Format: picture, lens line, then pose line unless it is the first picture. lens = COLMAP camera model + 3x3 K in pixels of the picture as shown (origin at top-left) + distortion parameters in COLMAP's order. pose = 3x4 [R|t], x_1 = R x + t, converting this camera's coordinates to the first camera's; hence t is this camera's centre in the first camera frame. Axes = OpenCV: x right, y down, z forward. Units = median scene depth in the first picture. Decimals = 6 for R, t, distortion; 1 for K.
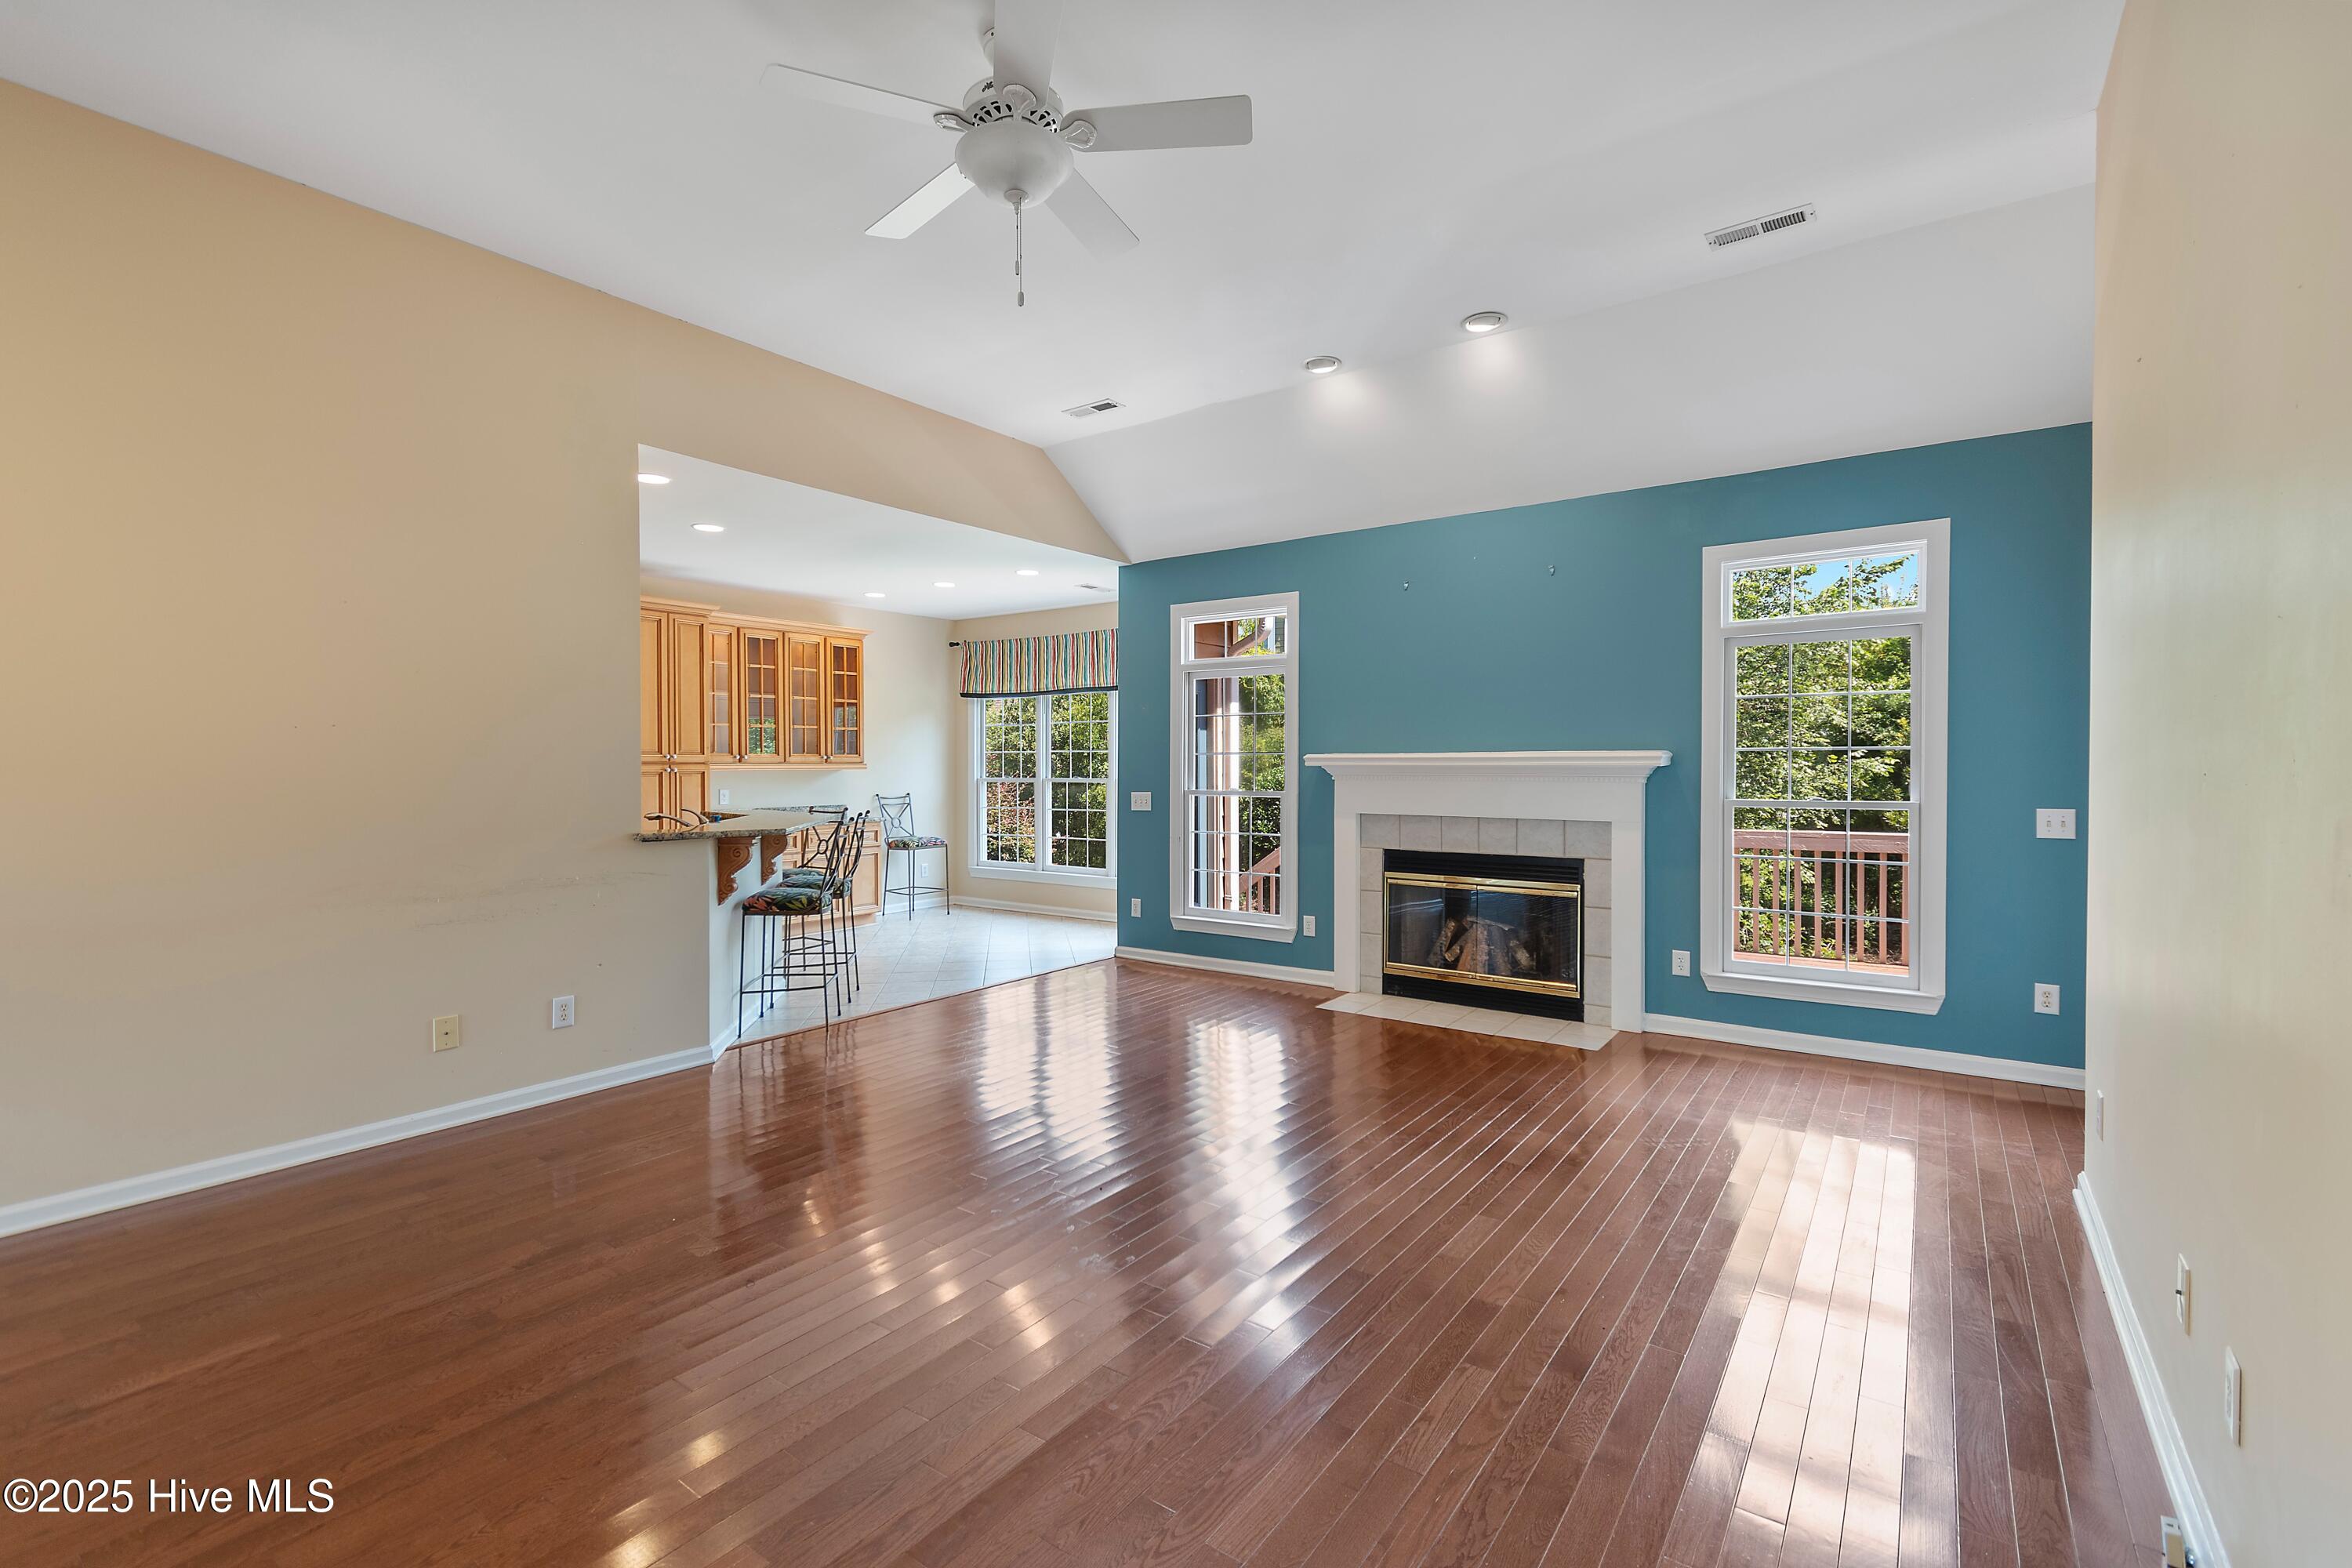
lens RADIAL K [[1051.2, 0, 1193.3], [0, 1051.2, 783.8], [0, 0, 1]] dist [0.003729, -0.002142]
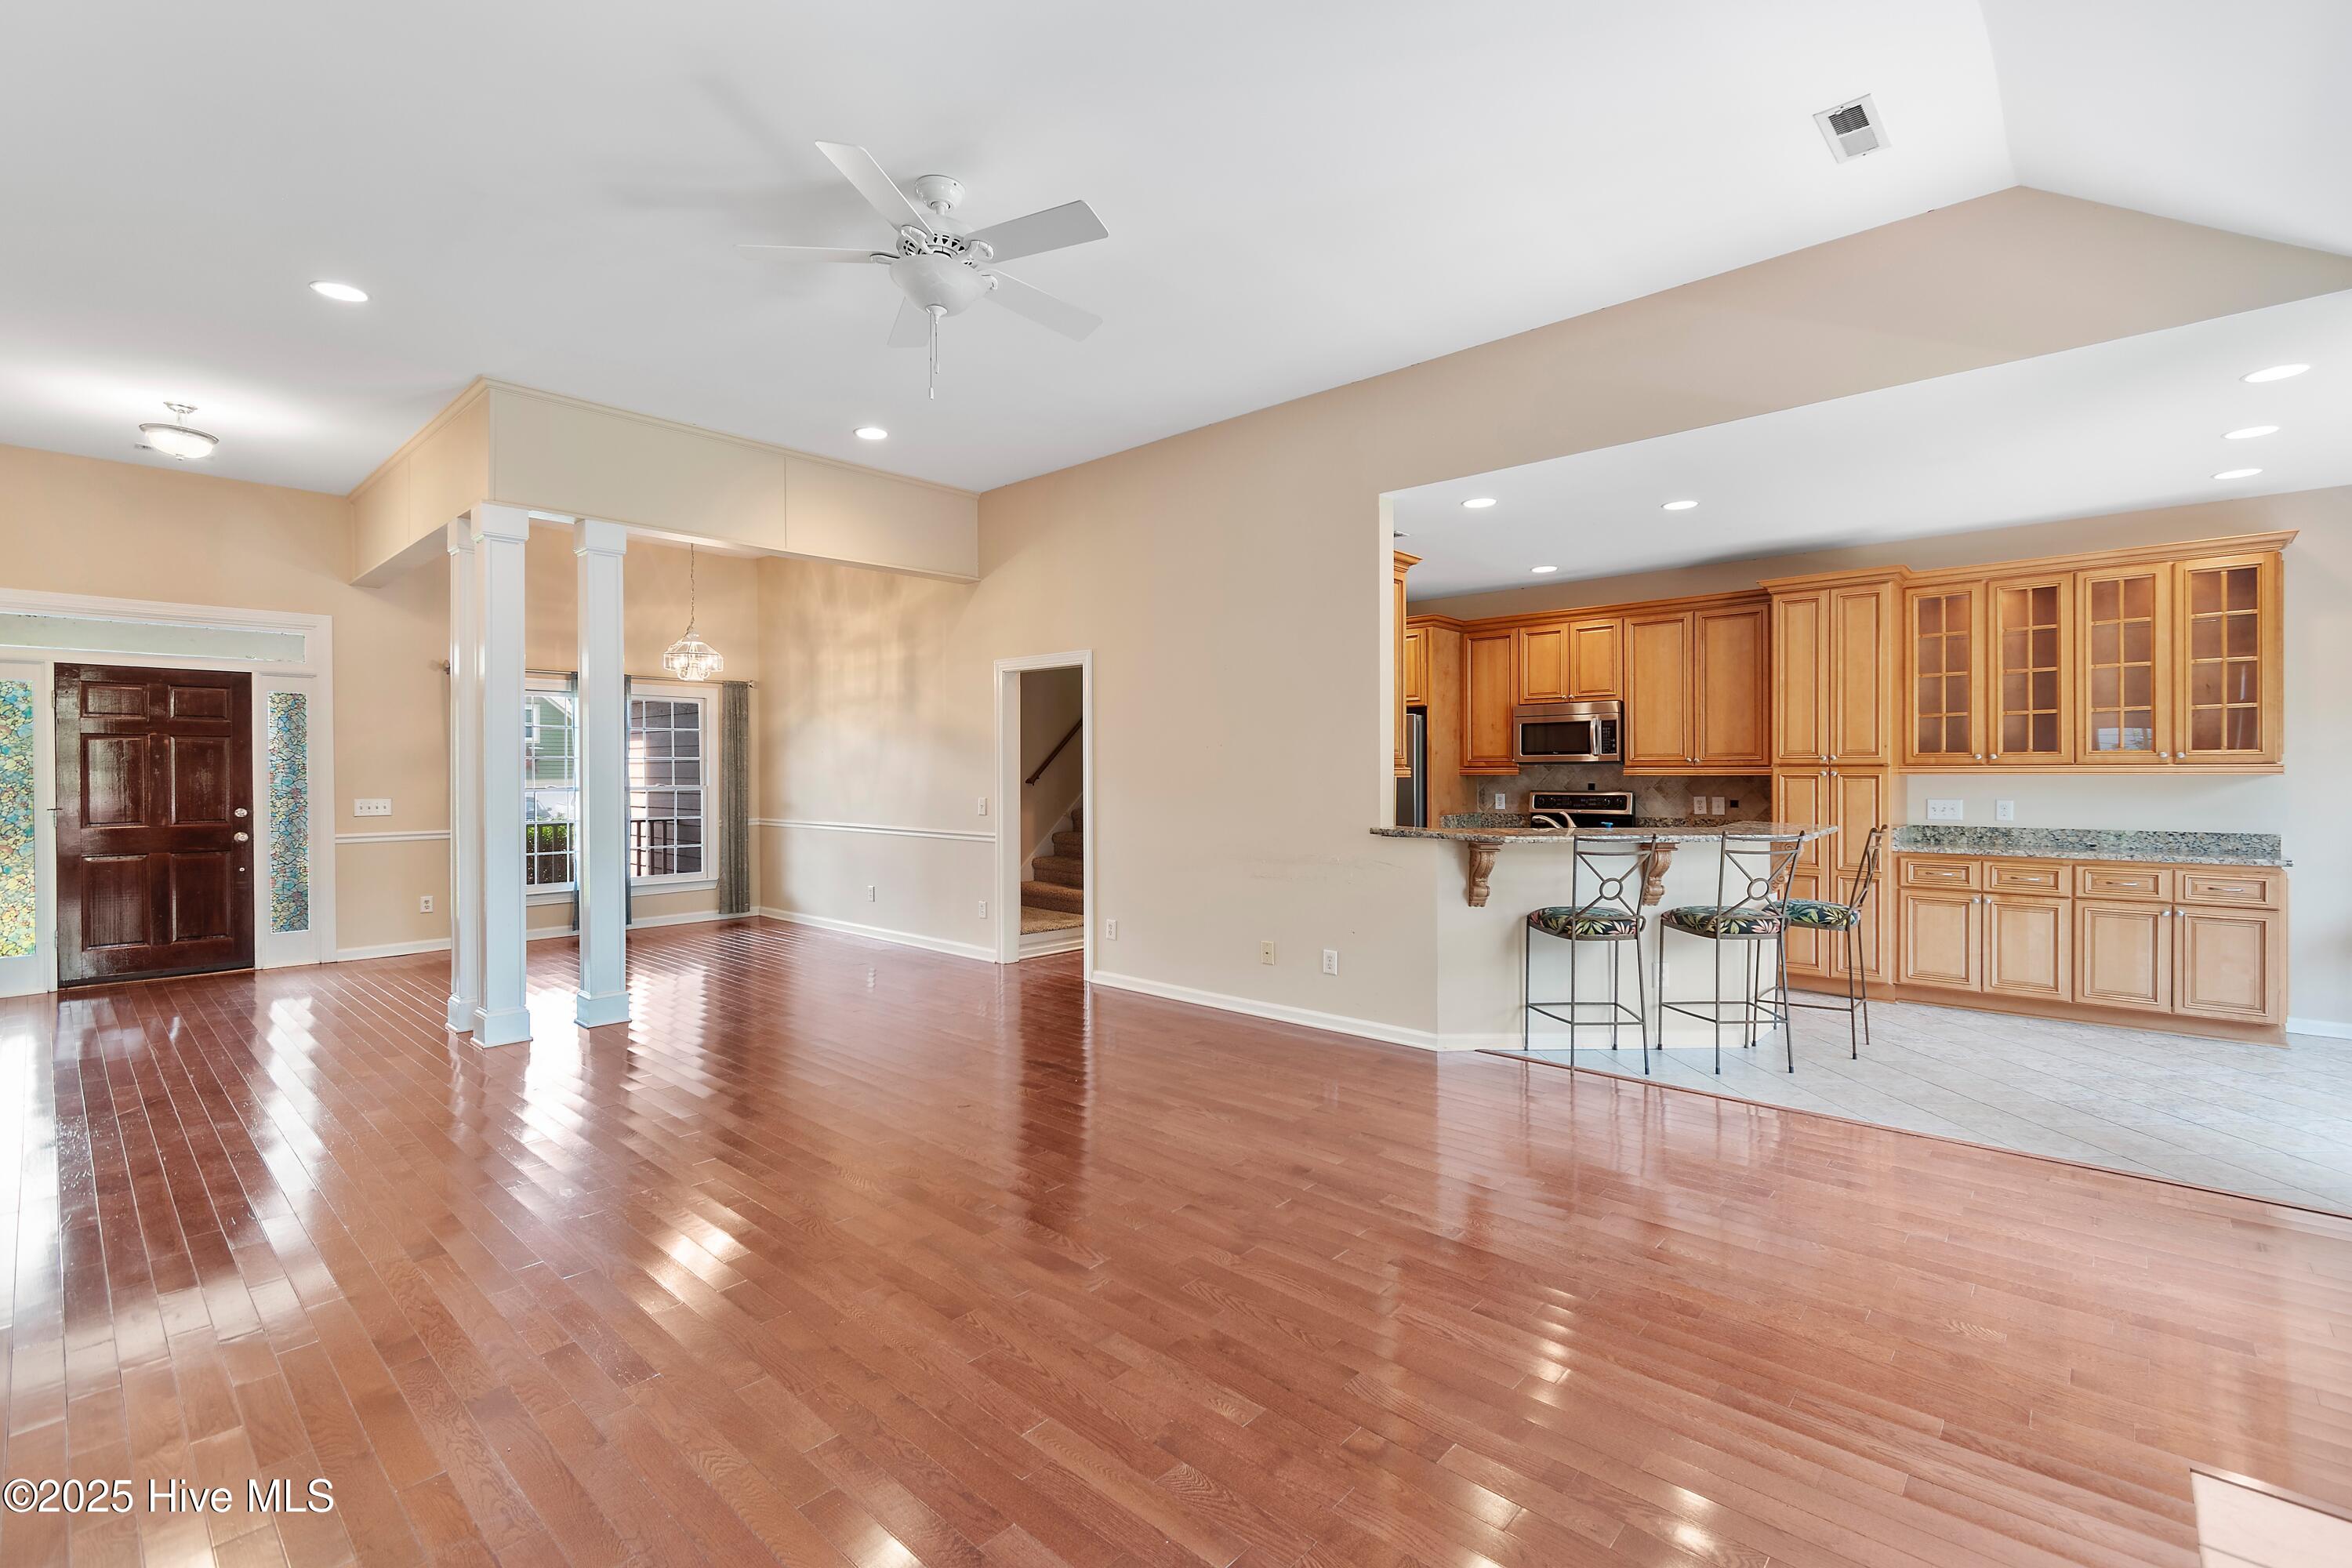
lens RADIAL K [[1051.2, 0, 1177.6], [0, 1051.2, 774.2], [0, 0, 1]] dist [0.003729, -0.002142]
pose [[-0.128882, 0.005593, -0.991644, 0.339744], [-0.015559, 0.999850, 0.007661, -0.008998], [0.991538, 0.016417, -0.128775, 0.480263]]
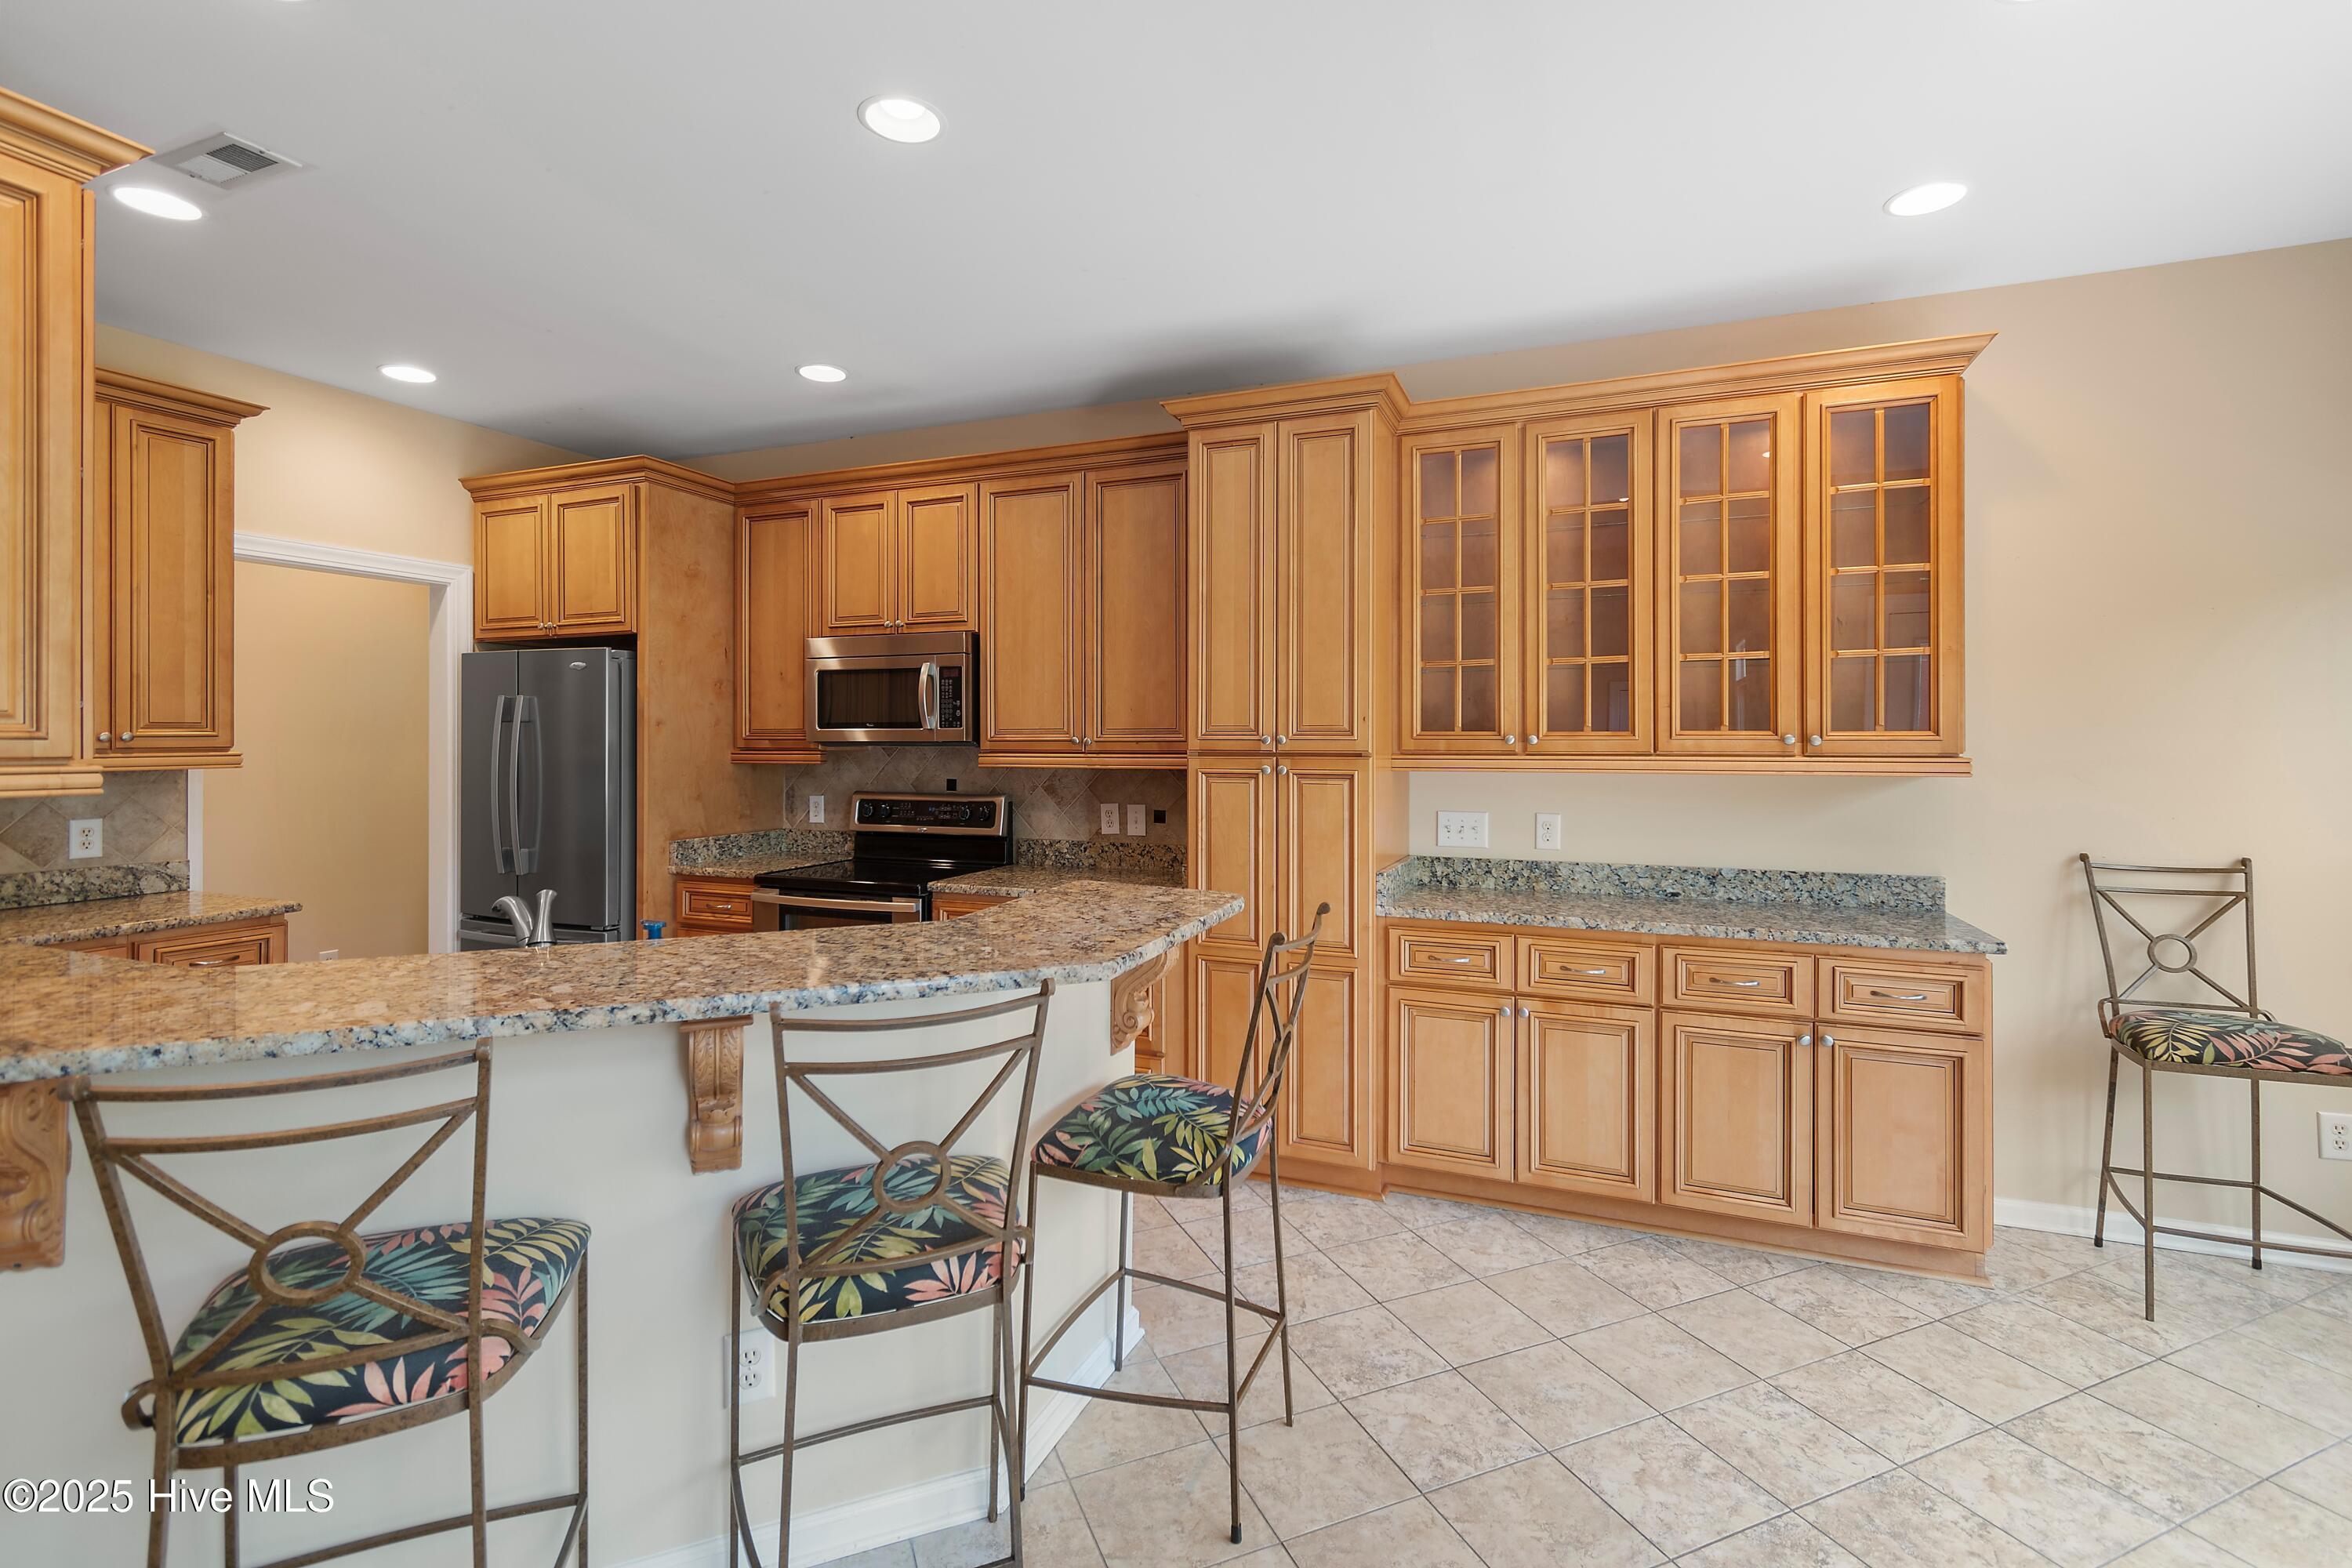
lens RADIAL K [[1051.2, 0, 1196.6], [0, 1051.2, 739.2], [0, 0, 1]] dist [0.003729, -0.002142]
pose [[0.225476, 0.000816, -0.974248, -0.055024], [-0.020179, 0.999789, -0.003833, -0.019420], [0.974040, 0.020524, 0.225444, 0.708181]]
